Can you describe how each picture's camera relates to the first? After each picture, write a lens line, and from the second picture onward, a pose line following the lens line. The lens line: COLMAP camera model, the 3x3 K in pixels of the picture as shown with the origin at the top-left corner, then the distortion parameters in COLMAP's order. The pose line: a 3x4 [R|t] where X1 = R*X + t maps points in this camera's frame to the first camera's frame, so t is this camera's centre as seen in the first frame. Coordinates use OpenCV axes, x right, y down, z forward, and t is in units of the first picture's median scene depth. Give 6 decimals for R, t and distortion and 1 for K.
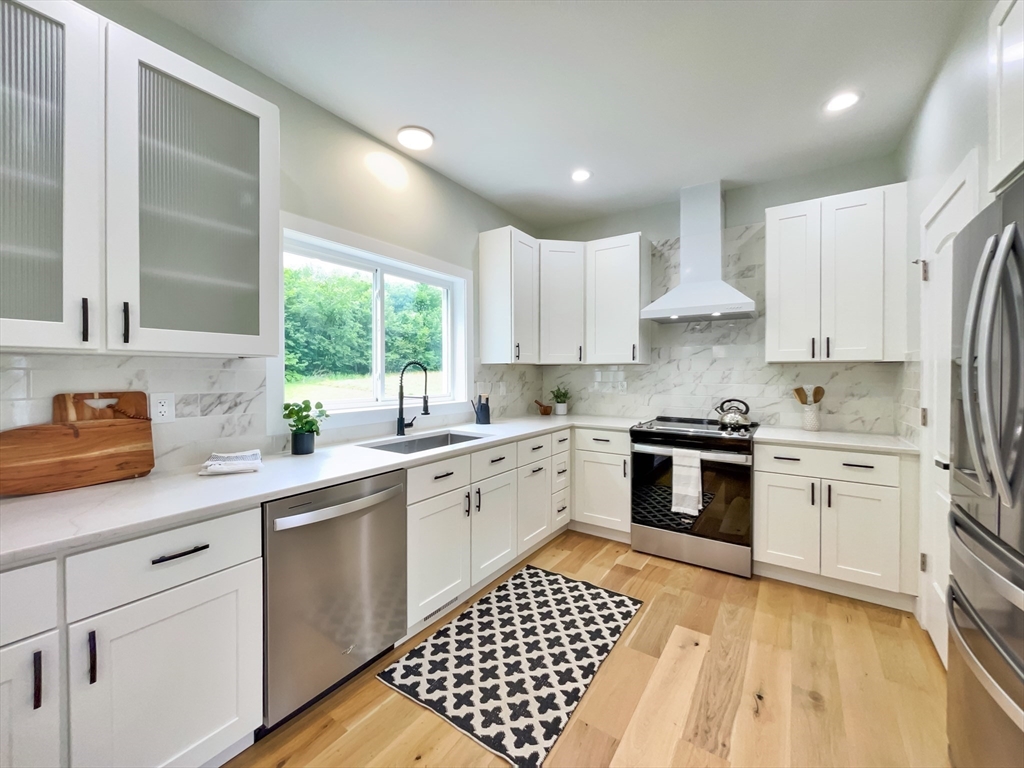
lens RADIAL K [[412.0, 0, 513.6], [0, 412.0, 373.2], [0, 0, 1]] dist [-0.002085, 0.000997]
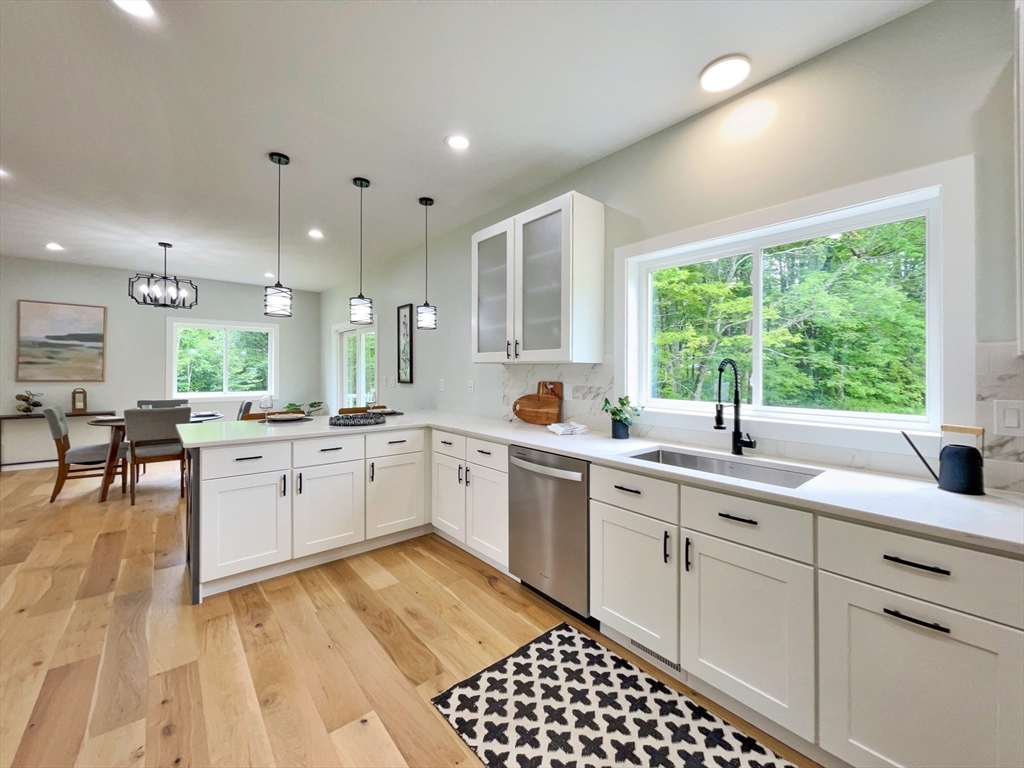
lens RADIAL K [[412.0, 0, 514.4], [0, 412.0, 369.3], [0, 0, 1]] dist [-0.002085, 0.000997]
pose [[-0.251683, -0.004313, -0.967800, 0.629265], [-0.011388, 0.999934, -0.001494, -0.006260], [0.967743, 0.010645, -0.251715, 0.821530]]
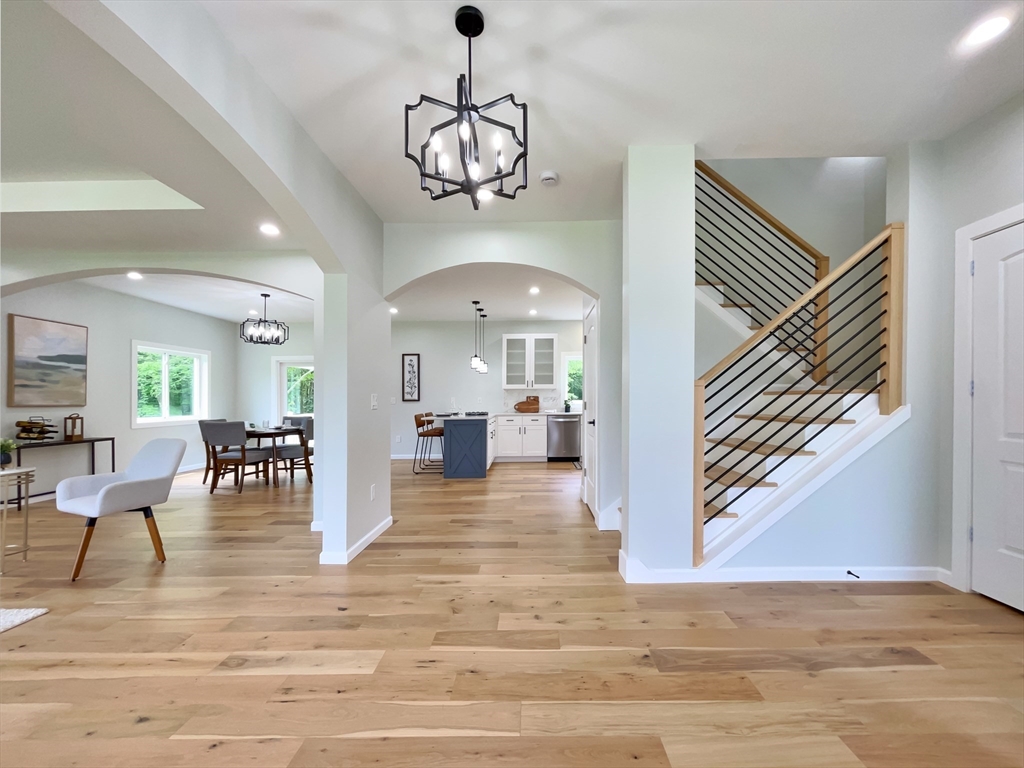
lens RADIAL K [[412.0, 0, 532.9], [0, 412.0, 399.9], [0, 0, 1]] dist [-0.002085, 0.000997]
pose [[0.578109, -0.004349, -0.815948, 2.117564], [0.004466, 0.999988, -0.002165, 0.066905], [0.815947, -0.002392, 0.578122, -1.317849]]
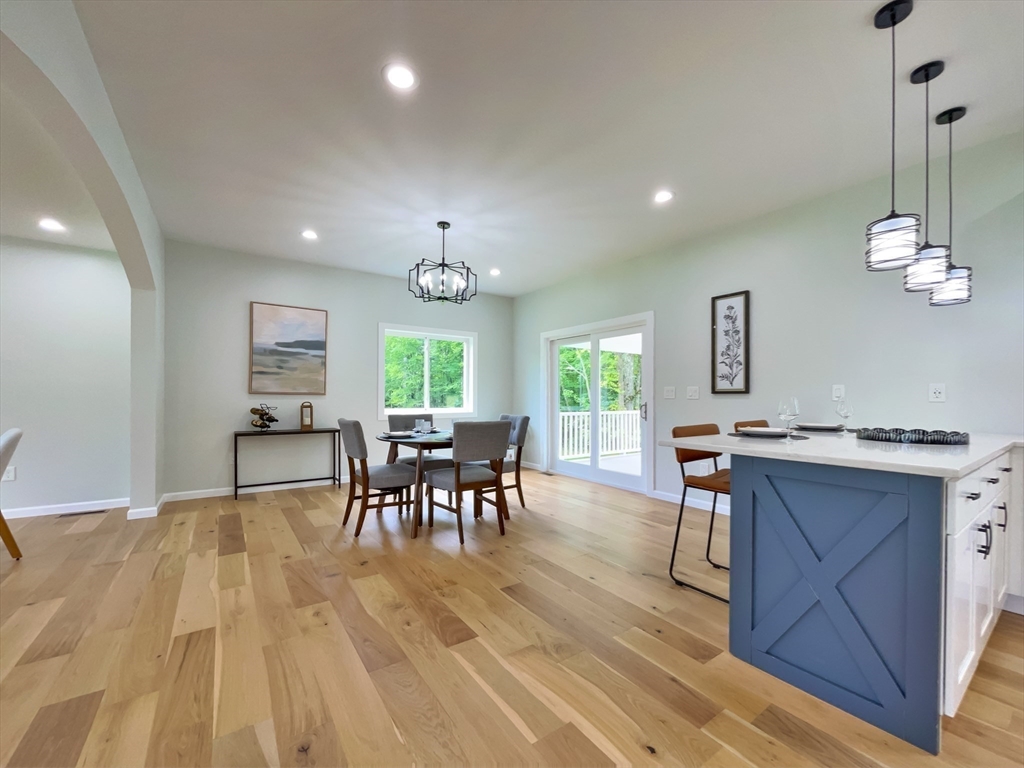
lens RADIAL K [[412.0, 0, 505.8], [0, 412.0, 396.4], [0, 0, 1]] dist [-0.002085, 0.000997]
pose [[-0.343928, -0.001458, -0.938995, 0.587081], [-0.009219, 0.999956, 0.001824, 0.080841], [0.938951, 0.009284, -0.343927, -0.441426]]
